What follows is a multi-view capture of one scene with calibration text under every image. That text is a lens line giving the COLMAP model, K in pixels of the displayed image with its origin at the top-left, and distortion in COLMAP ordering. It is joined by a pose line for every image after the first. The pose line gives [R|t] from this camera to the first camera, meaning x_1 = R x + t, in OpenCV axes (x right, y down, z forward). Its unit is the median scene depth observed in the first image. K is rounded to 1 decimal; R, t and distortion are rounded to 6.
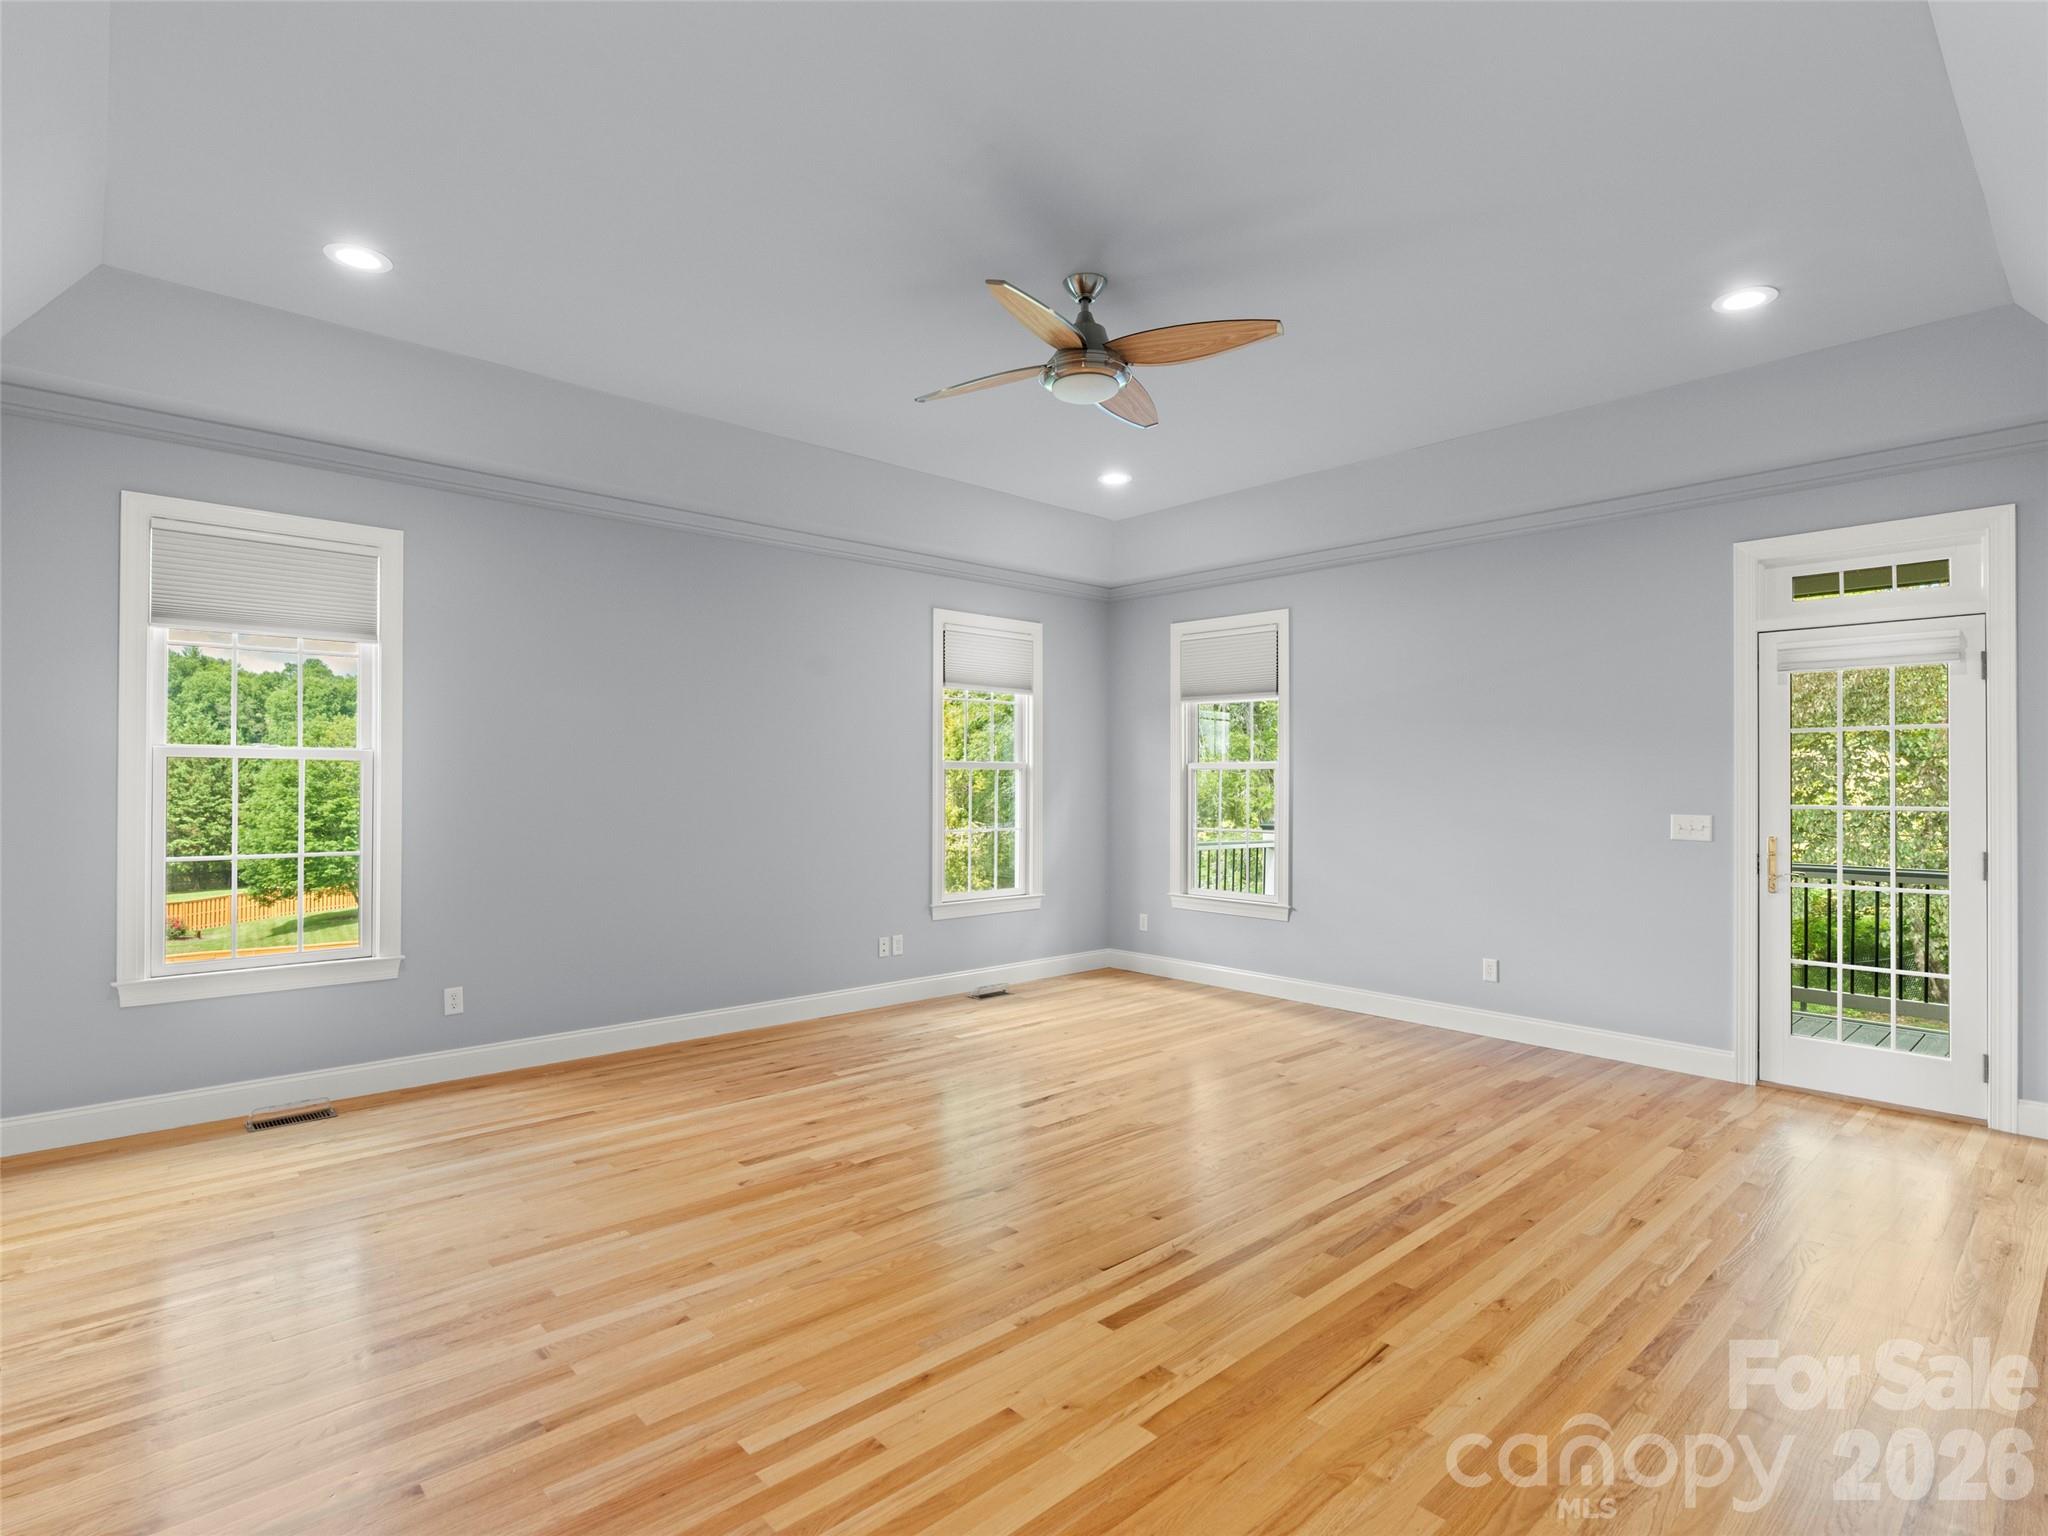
lens RADIAL K [[1048.7, 0, 1009.4], [0, 1048.7, 760.2], [0, 0, 1]] dist [-0.009603, 0.002334]
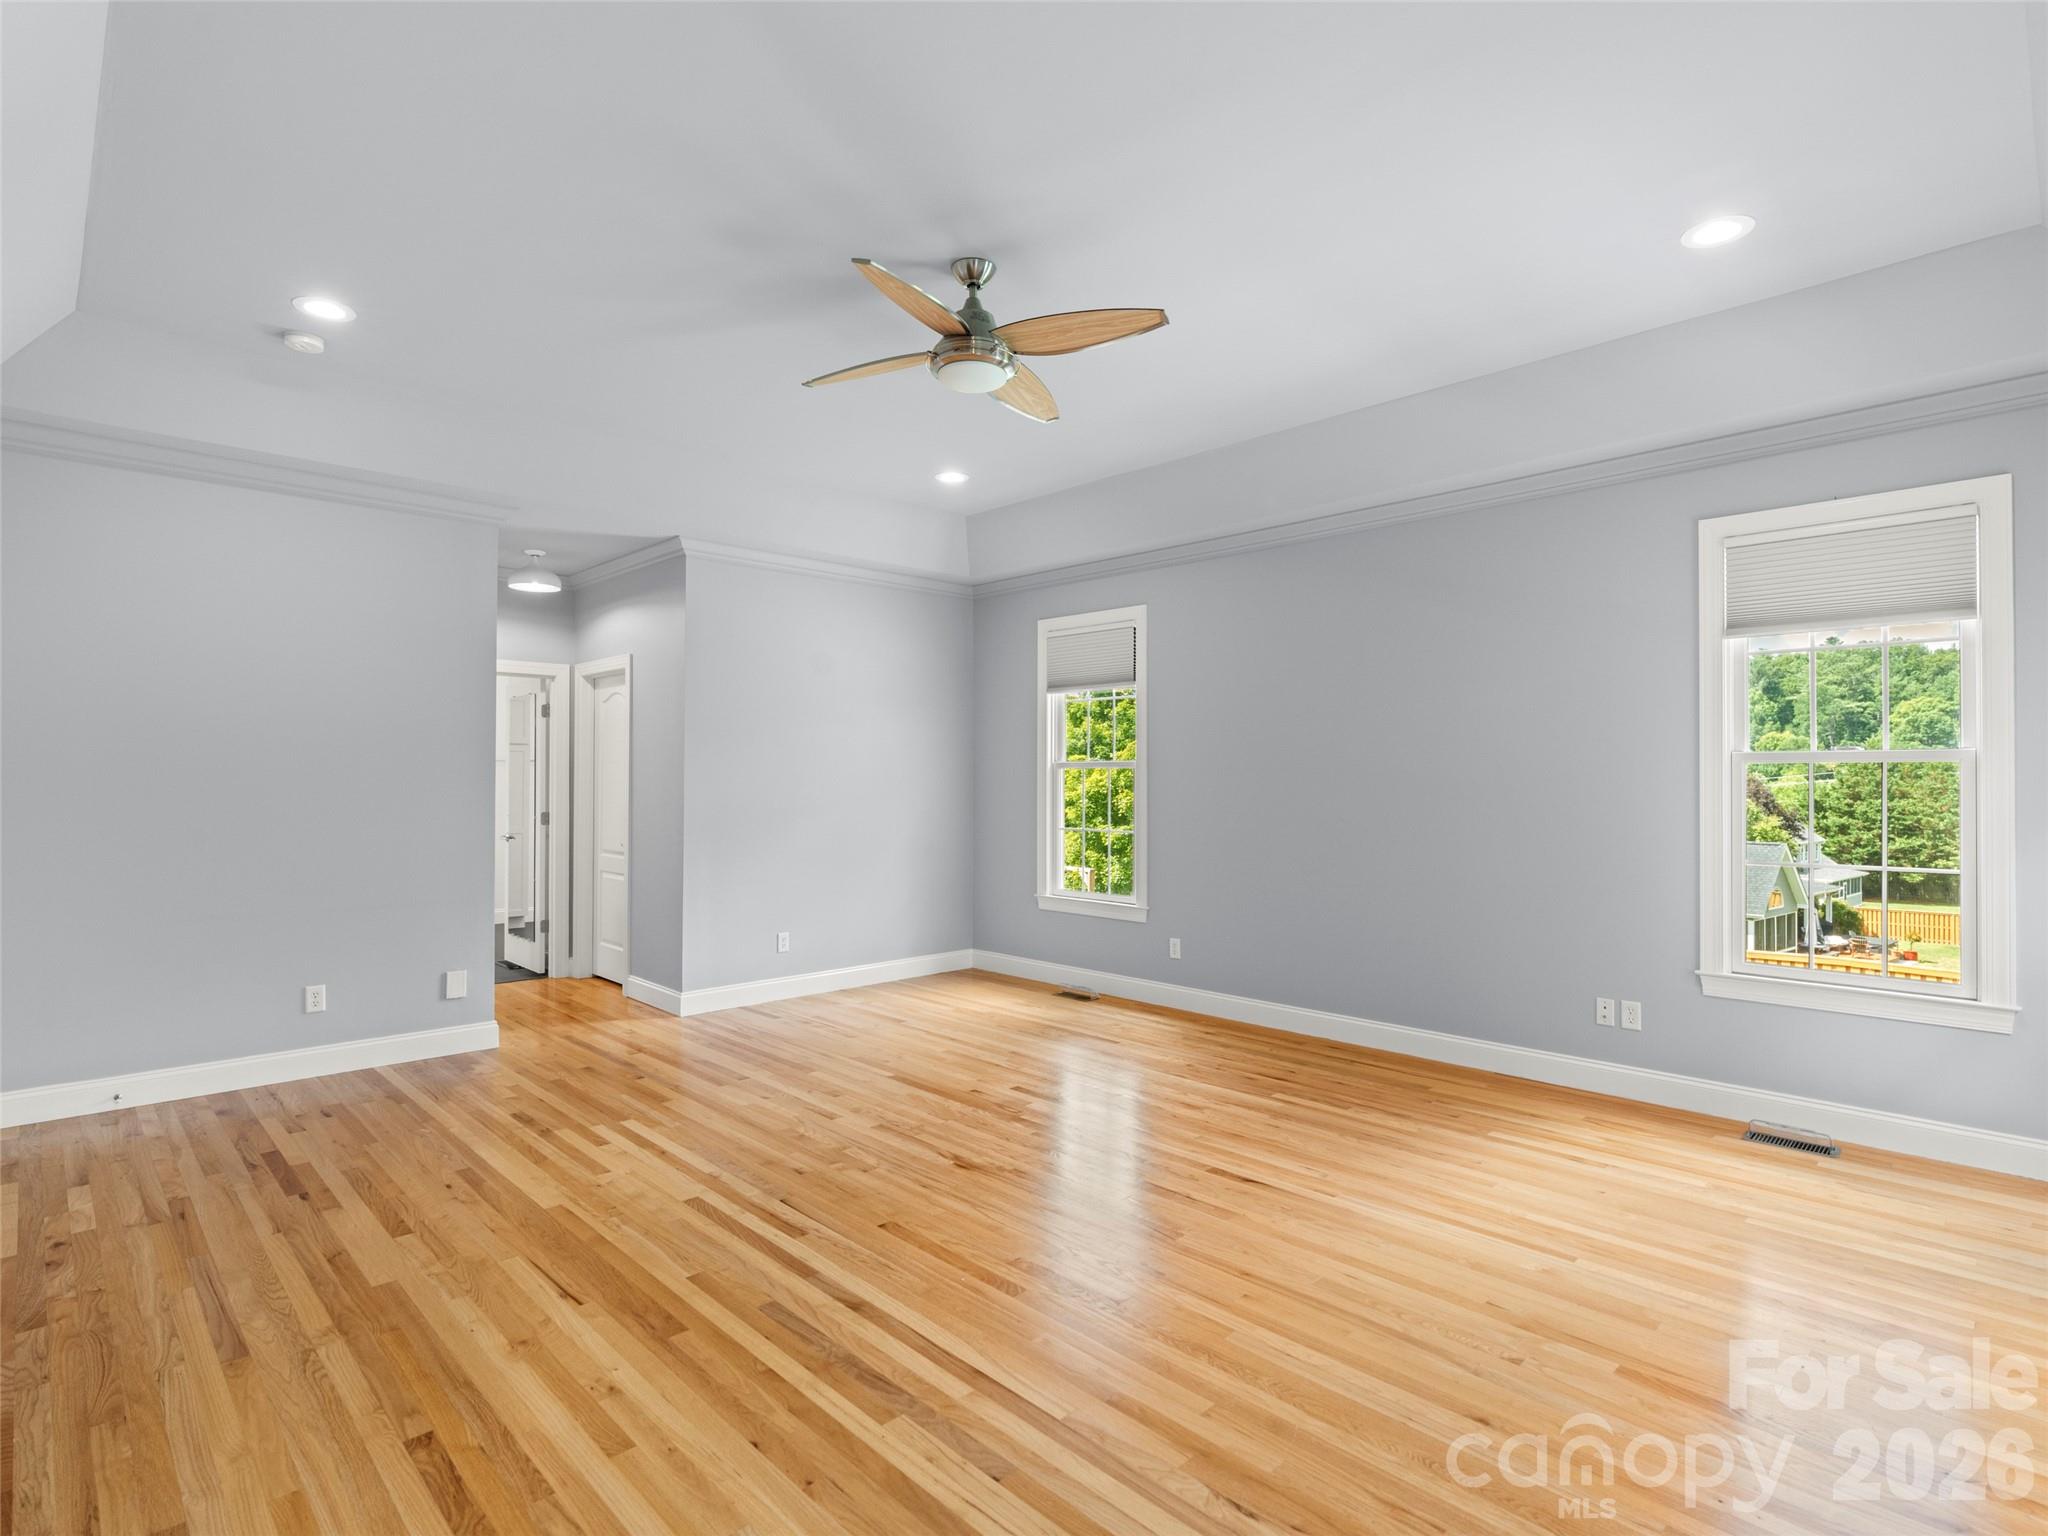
lens RADIAL K [[1048.7, 0, 1009.4], [0, 1048.7, 785.7], [0, 0, 1]] dist [-0.009603, 0.002334]
pose [[0.011635, 0.000790, -0.999932, 0.811283], [0.019313, 0.999813, 0.001015, 0.022631], [0.999746, -0.019324, 0.011618, 0.813631]]
